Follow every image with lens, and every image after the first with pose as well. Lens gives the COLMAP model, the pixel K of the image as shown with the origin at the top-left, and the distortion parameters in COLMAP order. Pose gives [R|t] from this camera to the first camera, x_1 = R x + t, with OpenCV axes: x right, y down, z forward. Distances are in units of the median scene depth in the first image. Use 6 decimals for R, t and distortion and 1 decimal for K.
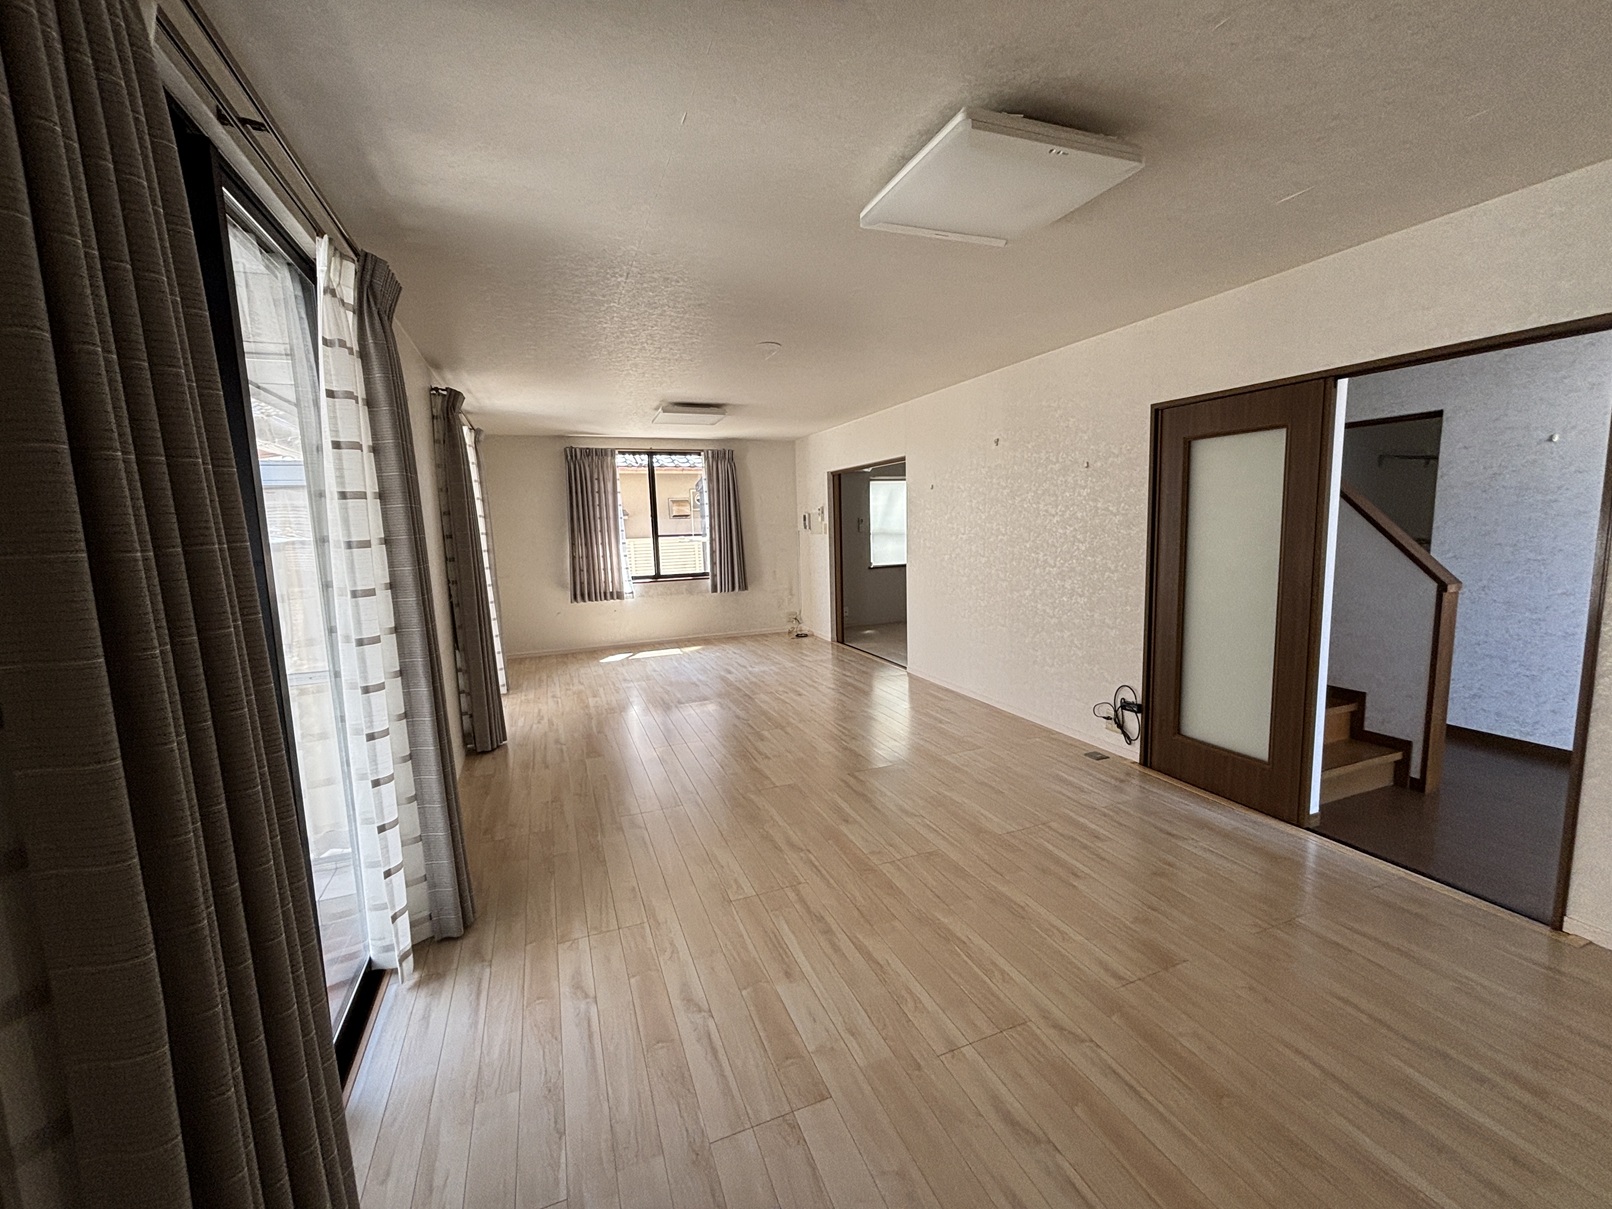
lens RADIAL K [[649.1, 0, 798.7], [0, 649.1, 612.8], [0, 0, 1]] dist [0.004384, 0.000011]
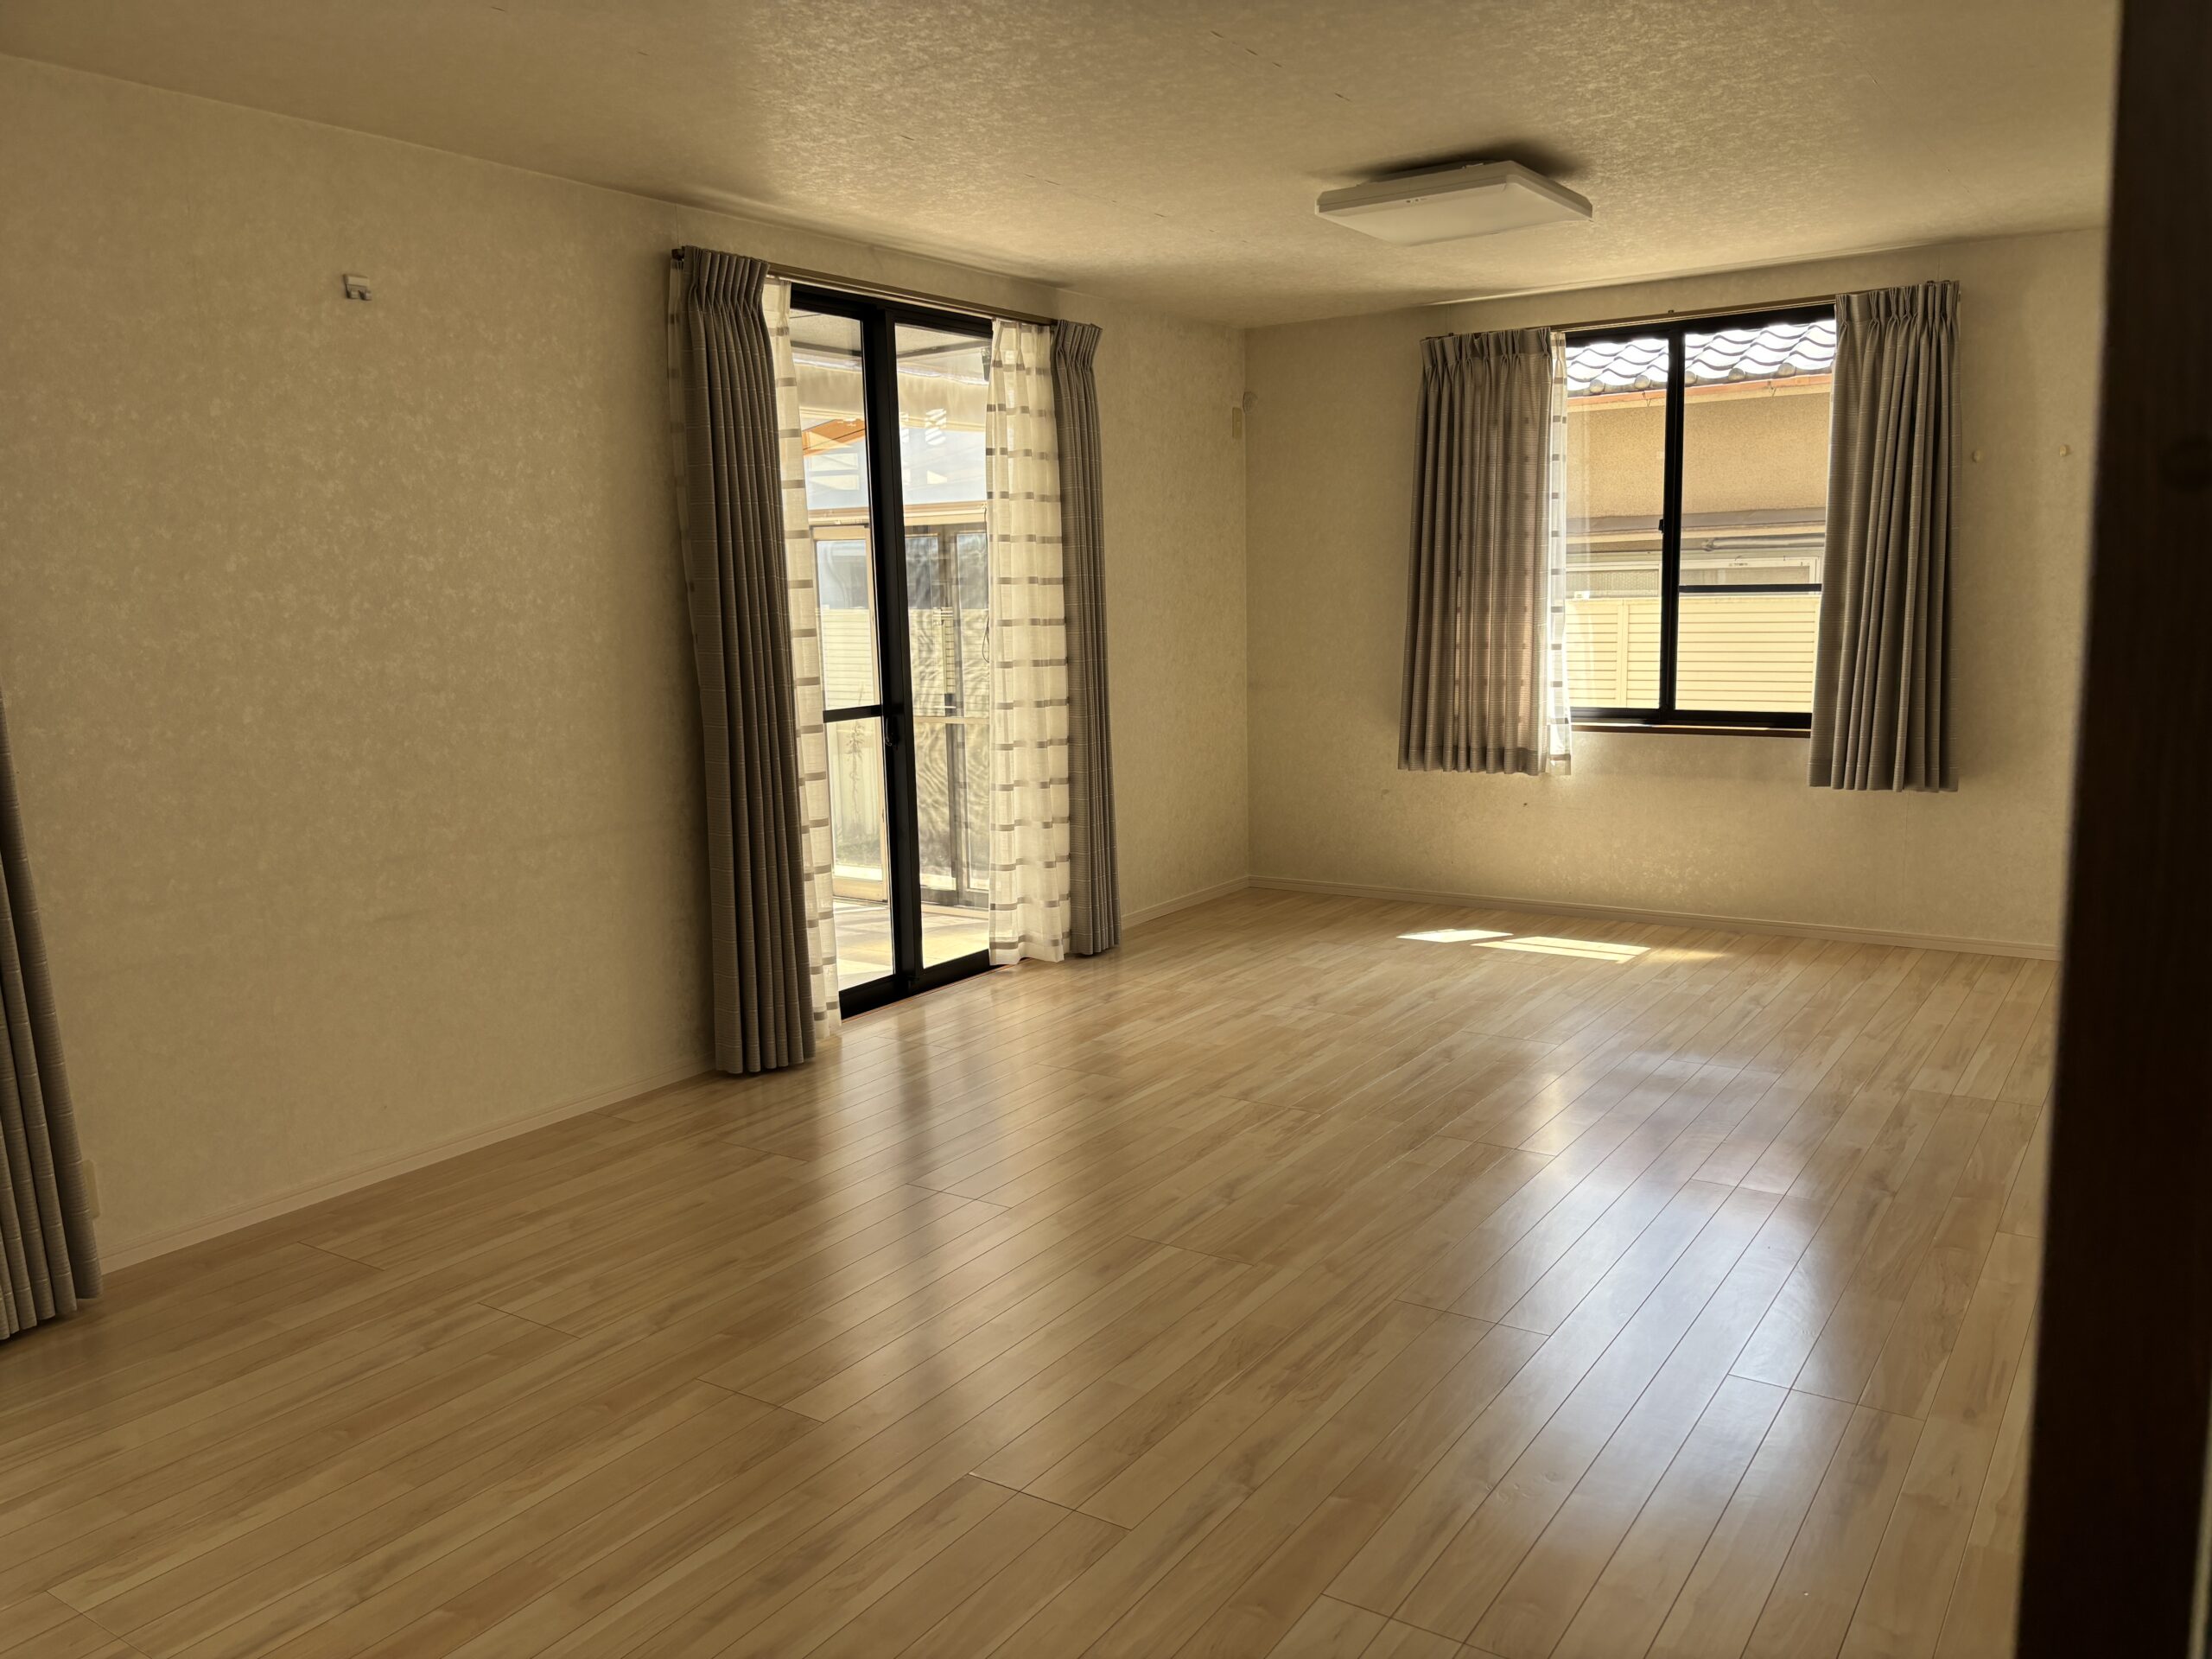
lens RADIAL K [[1678.5, 0, 1121.5], [0, 1678.5, 843.8], [0, 0, 1]] dist [0.036034, -0.030323]
pose [[0.576842, 0.147065, -0.803508, 0.322424], [-0.111616, 0.988624, 0.100817, -0.049041], [0.809194, 0.031528, 0.586695, 0.303965]]
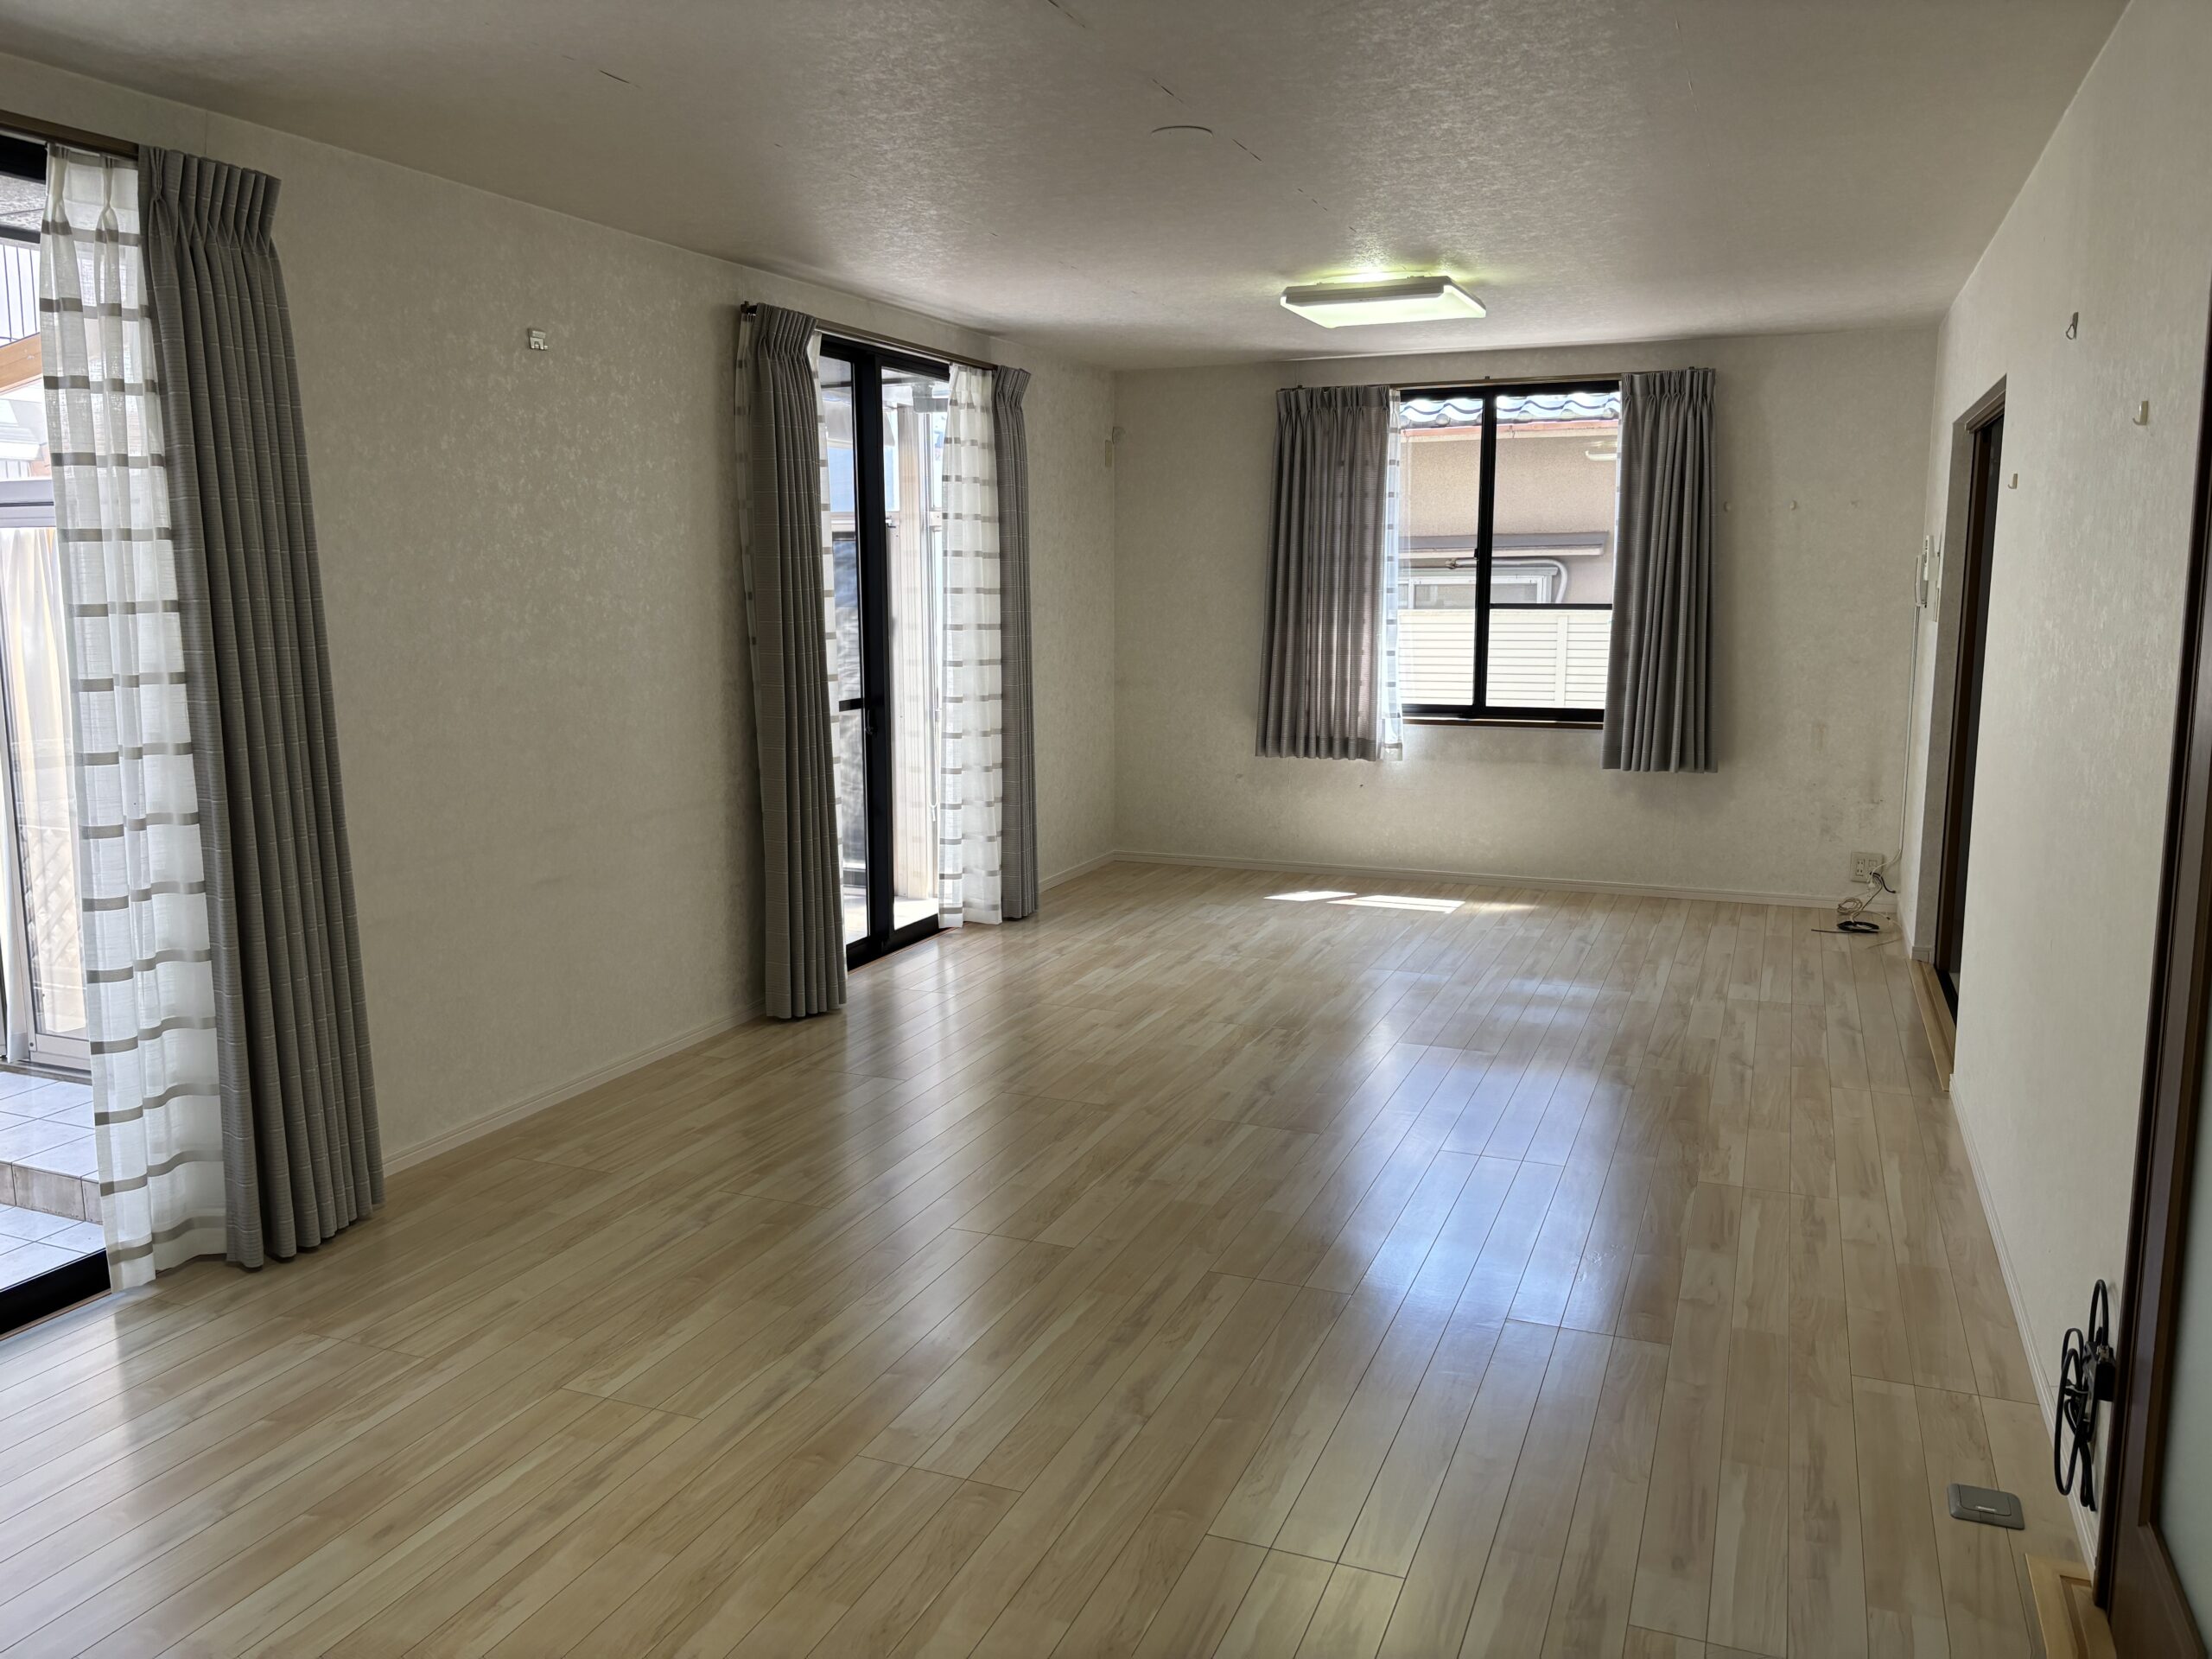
lens RADIAL K [[1678.5, 0, 1092.3], [0, 1678.5, 819.4], [0, 0, 1]] dist [0.036034, -0.030323]
pose [[0.721549, 0.132321, -0.679602, 0.320852], [-0.118257, 0.990697, 0.067336, -0.033329], [0.682190, 0.031782, 0.730484, 0.115310]]
